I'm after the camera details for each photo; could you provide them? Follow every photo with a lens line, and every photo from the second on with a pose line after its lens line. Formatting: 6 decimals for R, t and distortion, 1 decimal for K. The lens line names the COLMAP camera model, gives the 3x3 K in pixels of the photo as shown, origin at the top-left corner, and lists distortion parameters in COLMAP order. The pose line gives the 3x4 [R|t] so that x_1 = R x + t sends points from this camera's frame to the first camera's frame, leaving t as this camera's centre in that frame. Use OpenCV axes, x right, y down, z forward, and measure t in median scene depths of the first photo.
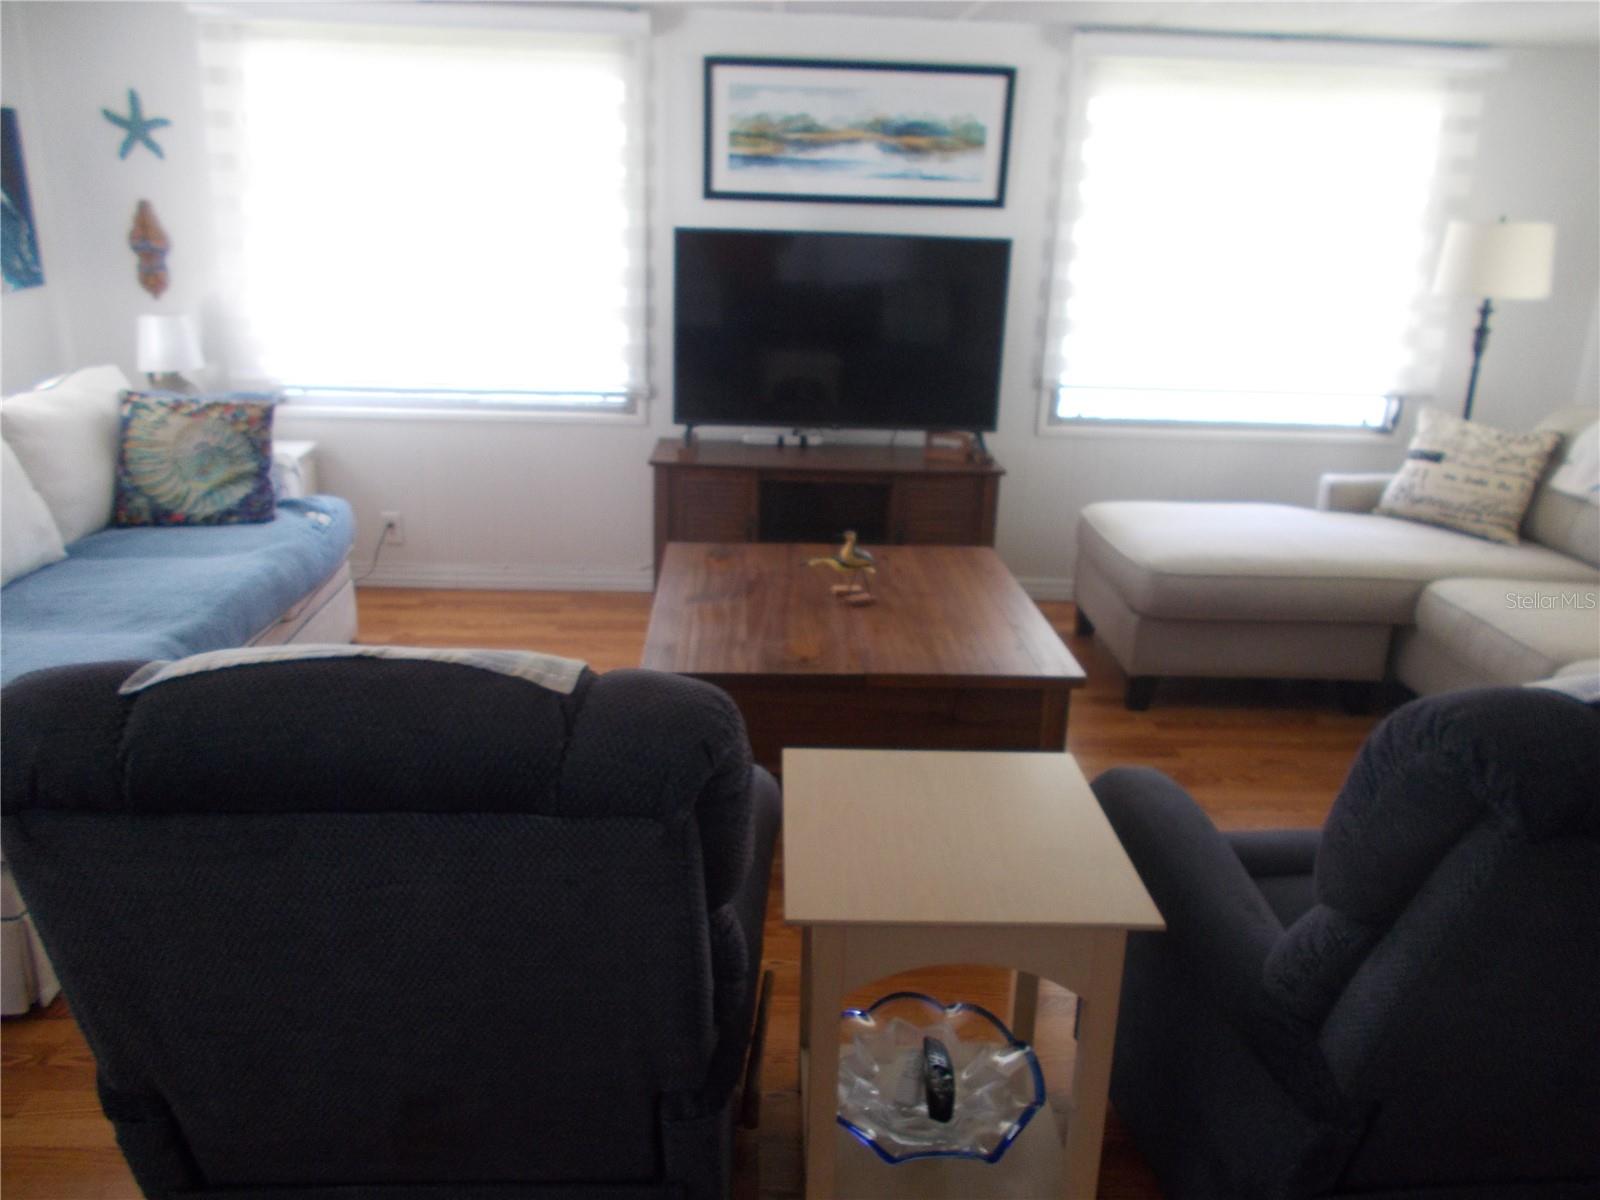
lens RADIAL K [[1238.3, 0, 800.0], [0, 1238.3, 600.0], [0, 0, 1]] dist [0.063445, -0.062959]
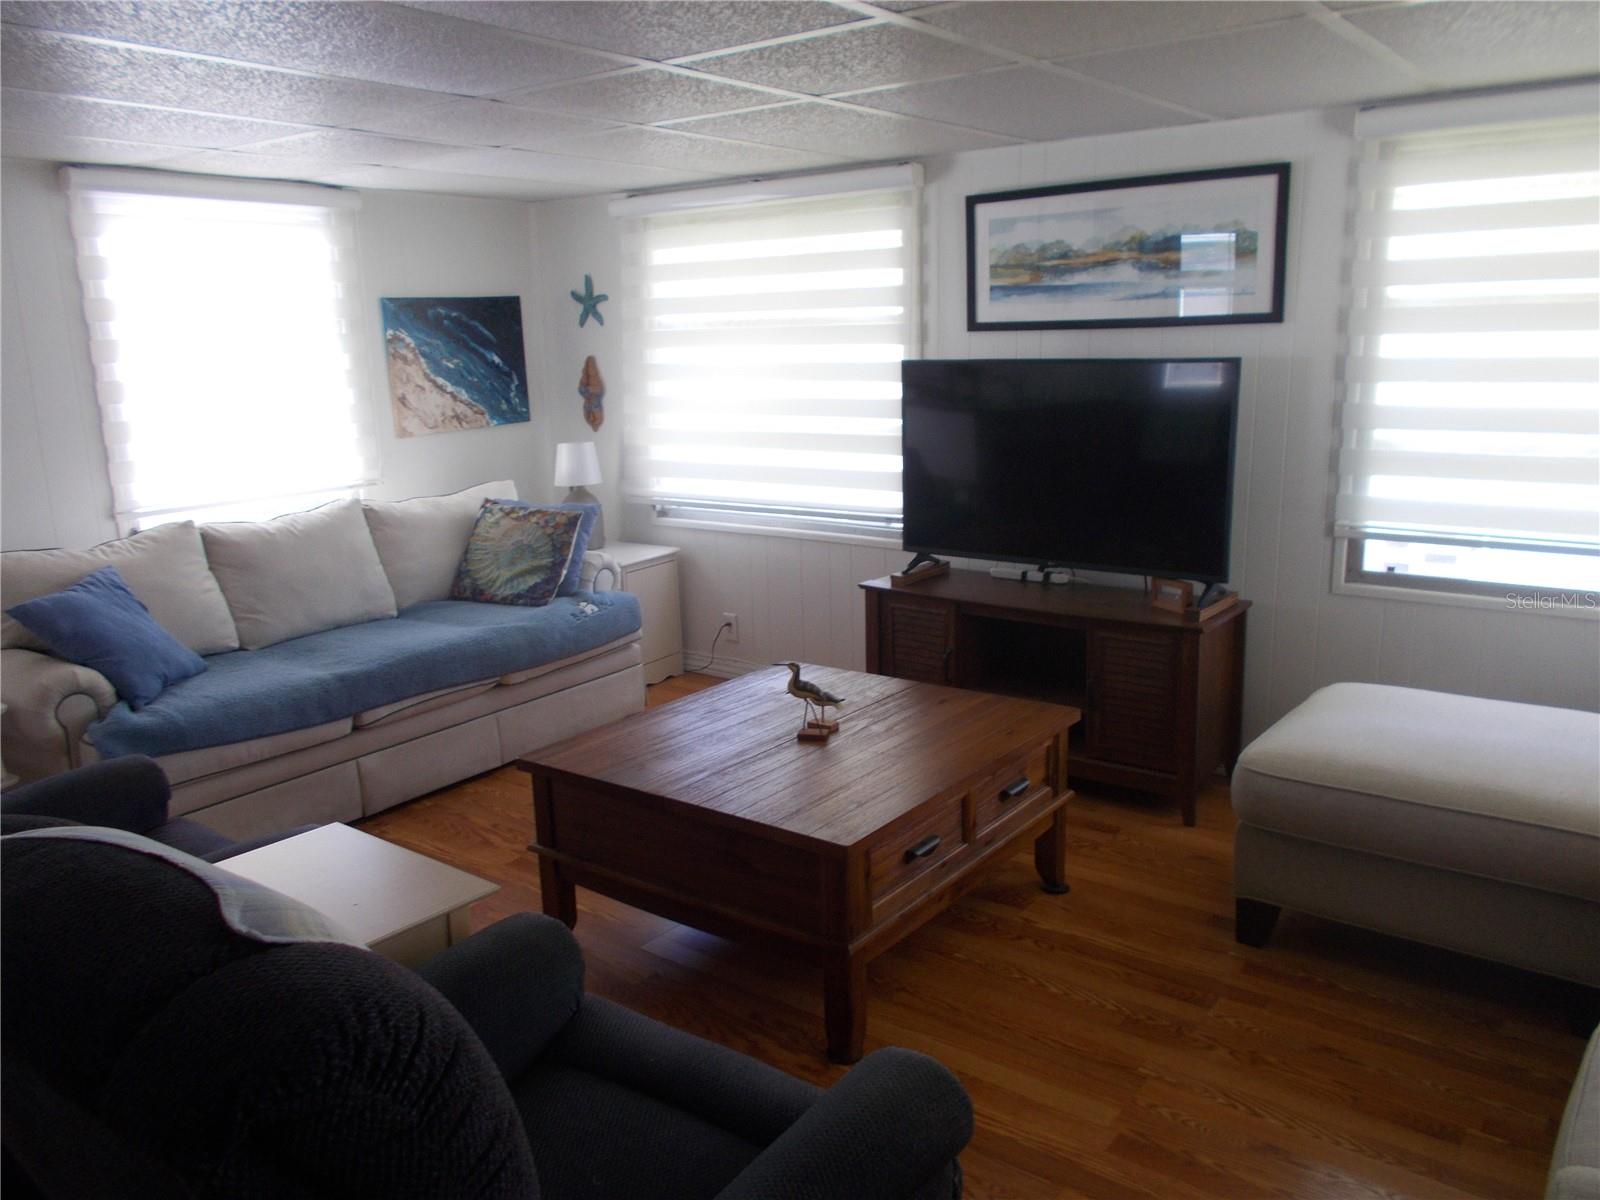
lens RADIAL K [[1279.1, 0, 797.2], [0, 1279.1, 572.8], [0, 0, 1]] dist [0.069953, 0.002476]
pose [[0.766365, 0.070049, -0.638575, 0.507852], [-0.149780, 0.986125, -0.071579, -0.036700], [0.624701, 0.150502, 0.766223, 0.156066]]
